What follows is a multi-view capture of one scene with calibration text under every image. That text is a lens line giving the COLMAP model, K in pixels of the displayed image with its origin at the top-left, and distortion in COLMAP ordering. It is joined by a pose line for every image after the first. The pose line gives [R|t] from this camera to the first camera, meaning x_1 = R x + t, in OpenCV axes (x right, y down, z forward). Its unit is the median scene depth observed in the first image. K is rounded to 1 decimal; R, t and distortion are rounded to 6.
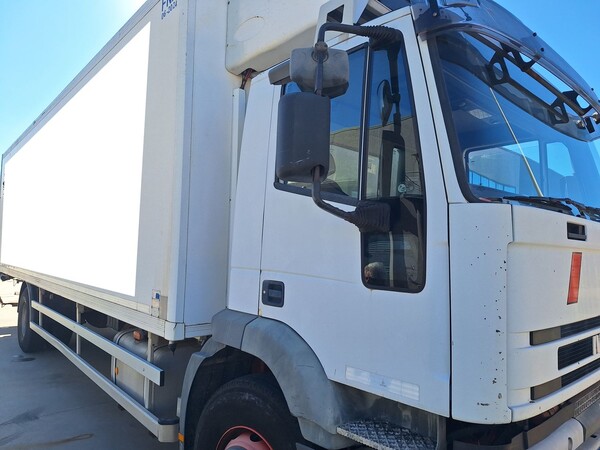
lens RADIAL K [[421.2, 0, 299.2], [0, 421.2, 227.1], [0, 0, 1]] dist [0.062988, -0.056047]
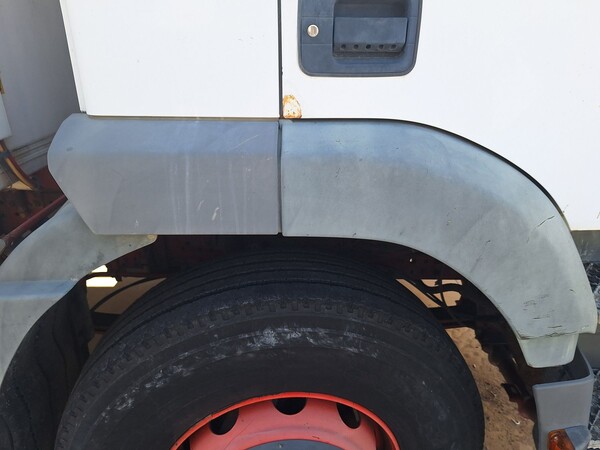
lens RADIAL K [[421.2, 0, 299.4], [0, 421.2, 221.1], [0, 0, 1]] dist [0.062988, -0.056047]
pose [[0.657739, -0.325294, 0.679385, -0.328505], [-0.025956, 0.891619, 0.452042, 0.140263], [-0.752799, -0.314959, 0.578009, 0.806797]]
